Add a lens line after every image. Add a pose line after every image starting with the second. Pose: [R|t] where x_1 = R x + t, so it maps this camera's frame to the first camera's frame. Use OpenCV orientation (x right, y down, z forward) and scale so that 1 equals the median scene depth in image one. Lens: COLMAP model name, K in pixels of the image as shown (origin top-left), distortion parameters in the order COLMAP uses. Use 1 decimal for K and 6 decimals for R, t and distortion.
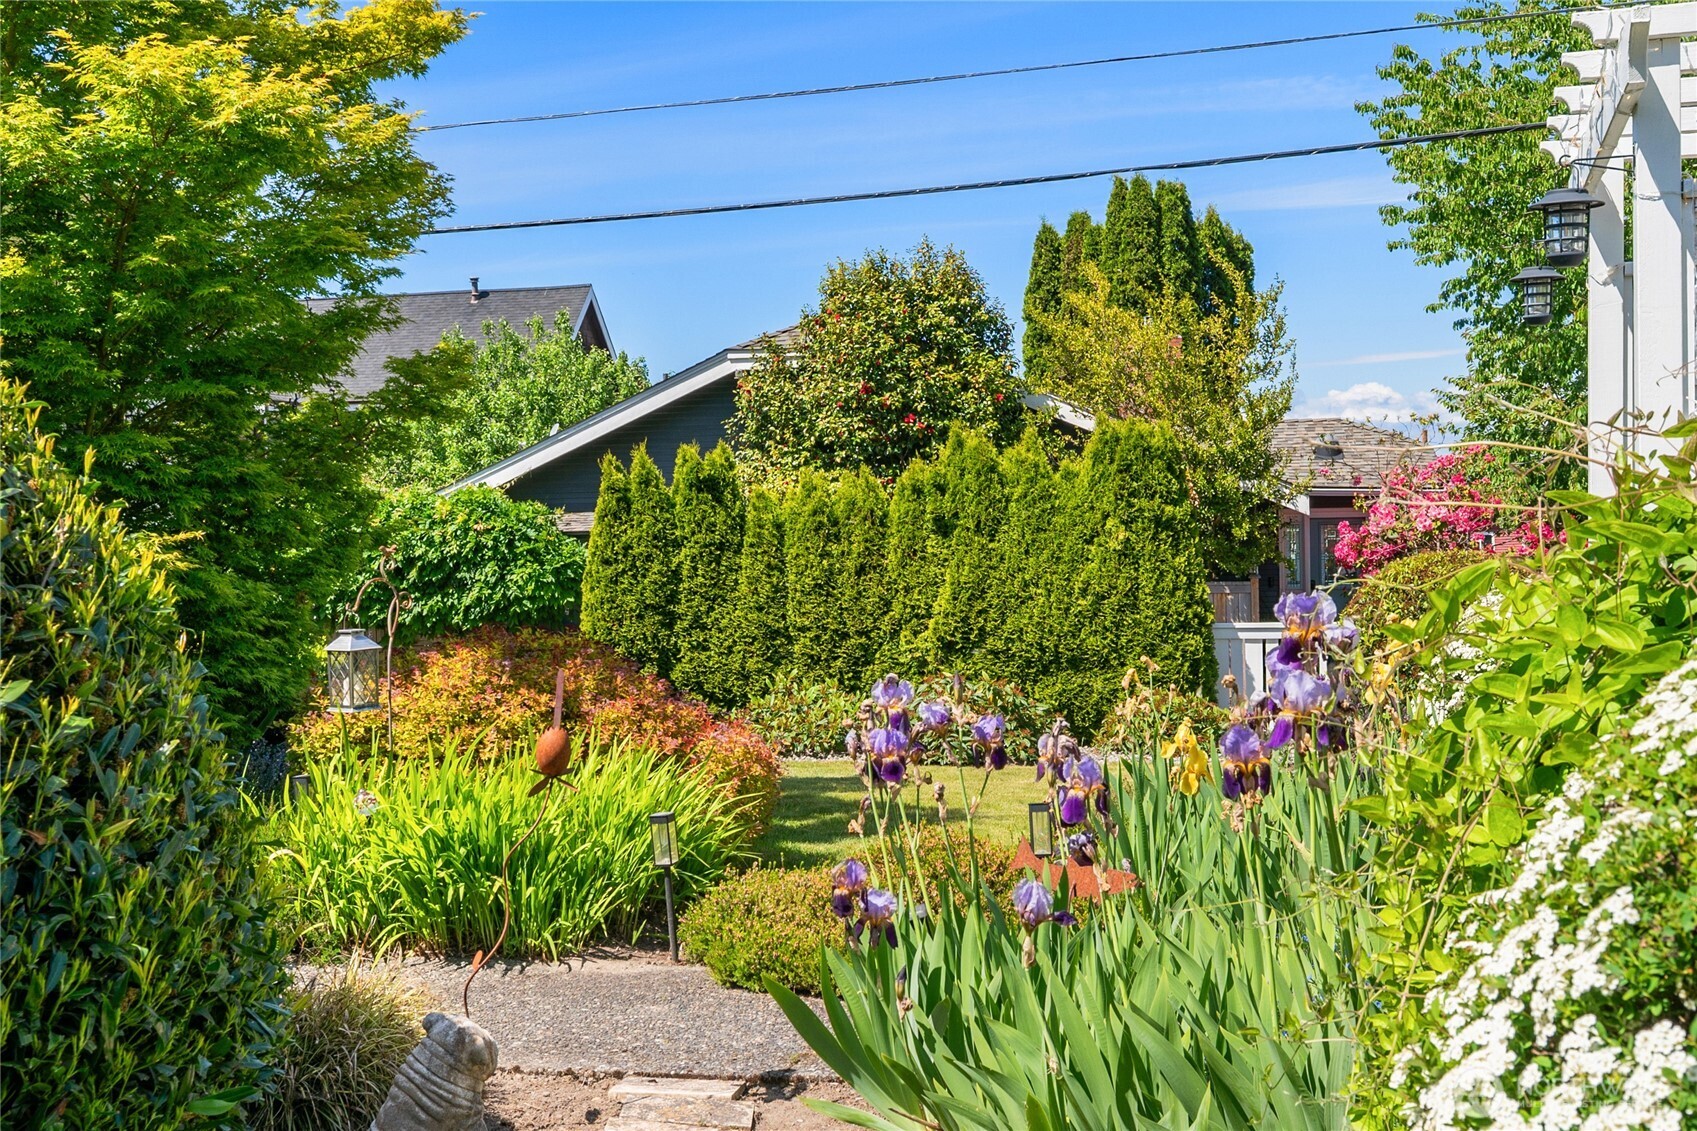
lens RADIAL K [[1755.9, 0, 848.5], [0, 1755.9, 565.5], [0, 0, 1]] dist [0.175239, -0.015994]
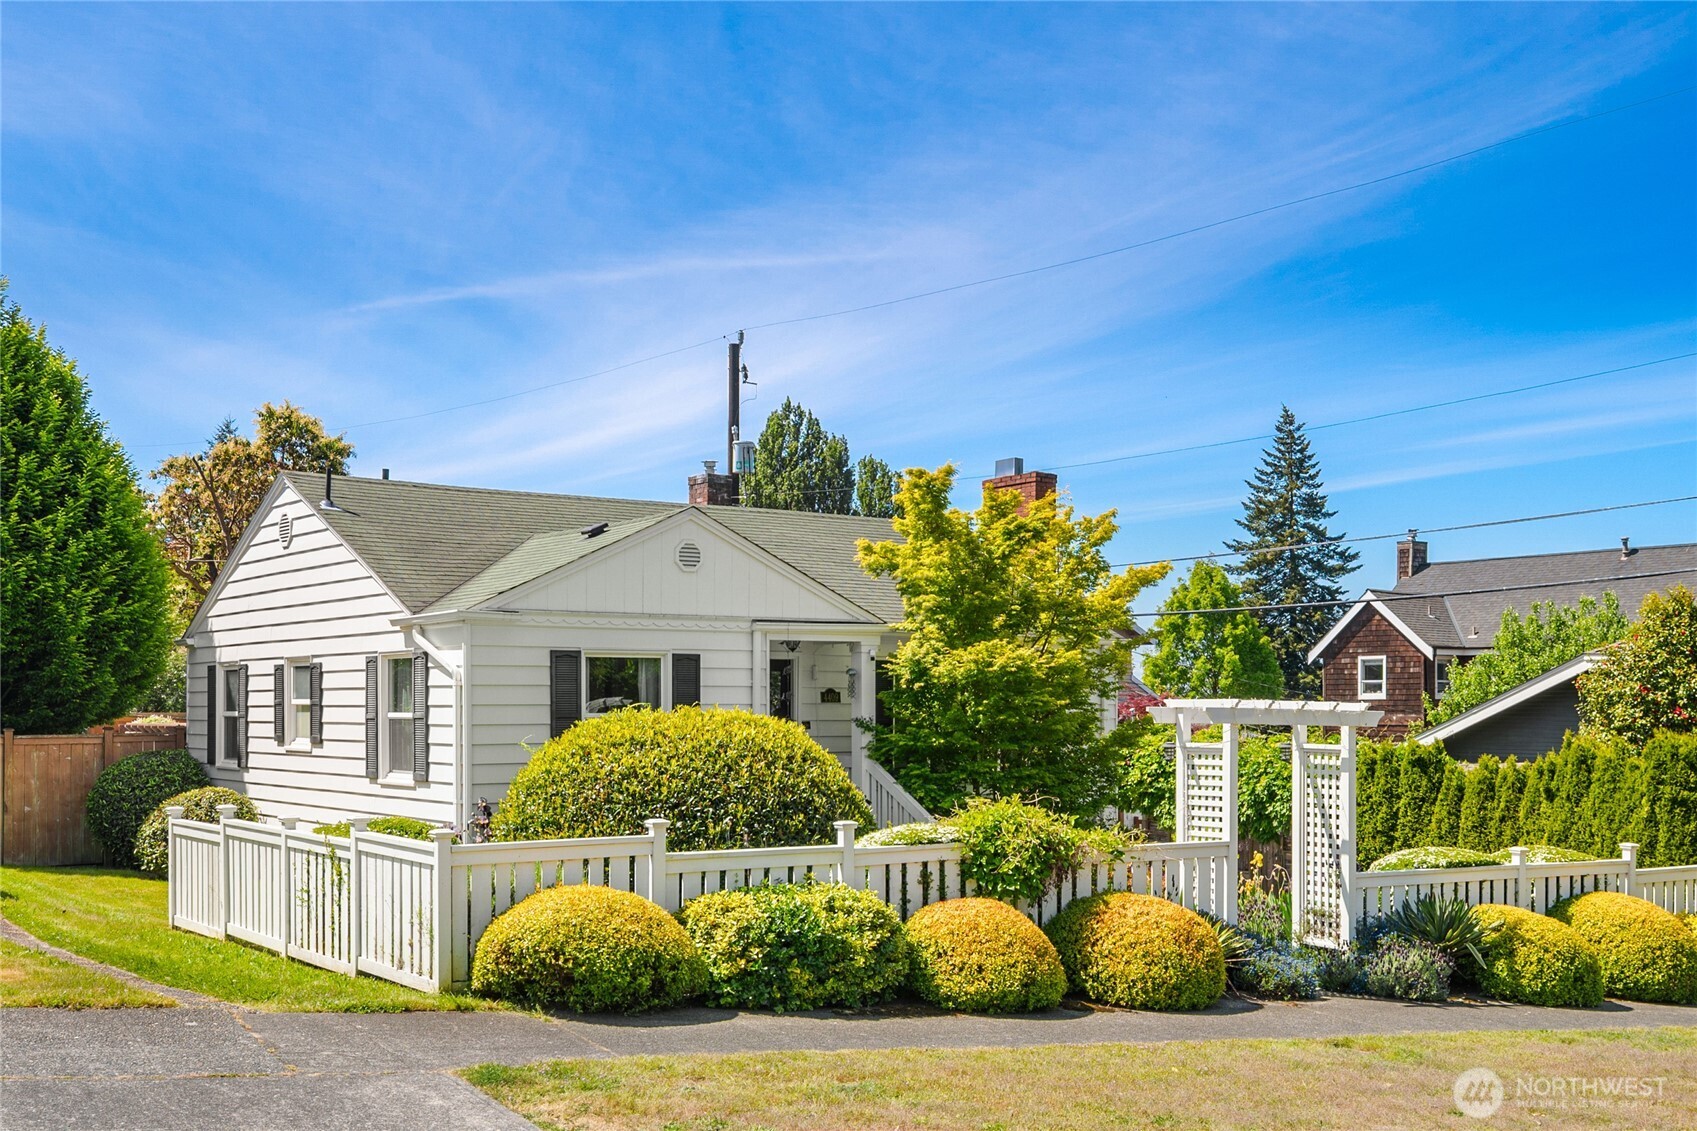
lens RADIAL K [[1755.9, 0, 848.5], [0, 1755.9, 565.5], [0, 0, 1]] dist [0.175239, -0.015994]
pose [[0.734158, -0.044051, -0.677548, 0.727797], [-0.026868, 0.995227, -0.093818, -0.060224], [0.678447, 0.087081, 0.729470, -0.706610]]
